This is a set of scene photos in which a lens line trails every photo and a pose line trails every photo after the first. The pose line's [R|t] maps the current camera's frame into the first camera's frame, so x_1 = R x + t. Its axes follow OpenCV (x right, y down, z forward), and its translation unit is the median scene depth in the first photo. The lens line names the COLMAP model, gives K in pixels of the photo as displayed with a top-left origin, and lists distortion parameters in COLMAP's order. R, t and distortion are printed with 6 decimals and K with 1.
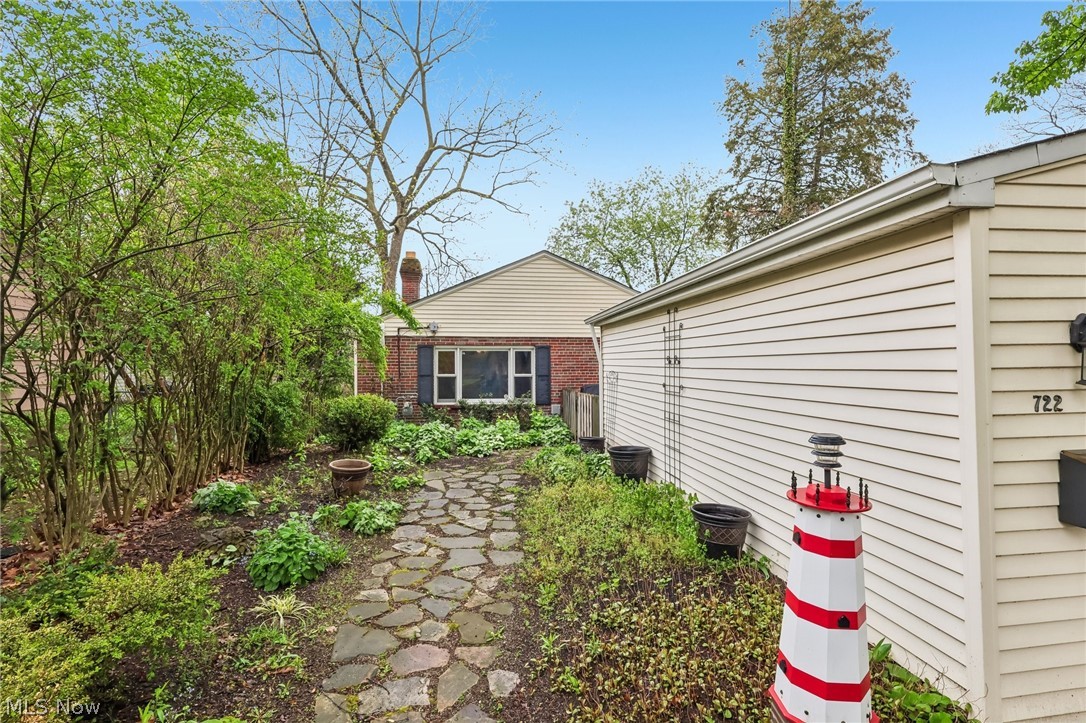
lens RADIAL K [[511.1, 0, 539.5], [0, 511.1, 358.3], [0, 0, 1]] dist [-0.003518, 0.002672]
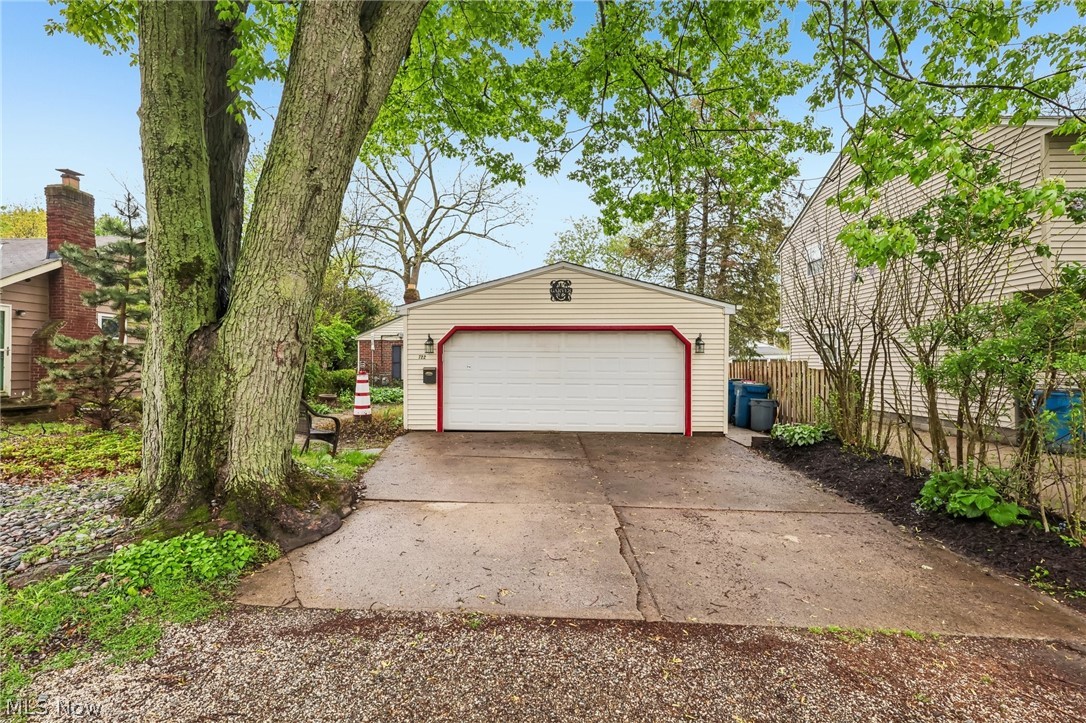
lens RADIAL K [[511.1, 0, 547.5], [0, 511.1, 364.1], [0, 0, 1]] dist [-0.003518, 0.002672]
pose [[0.989916, 0.009962, -0.141306, 0.515077], [-0.009000, 0.999932, 0.007450, 0.019968], [0.141371, -0.006103, 0.989938, -0.630727]]
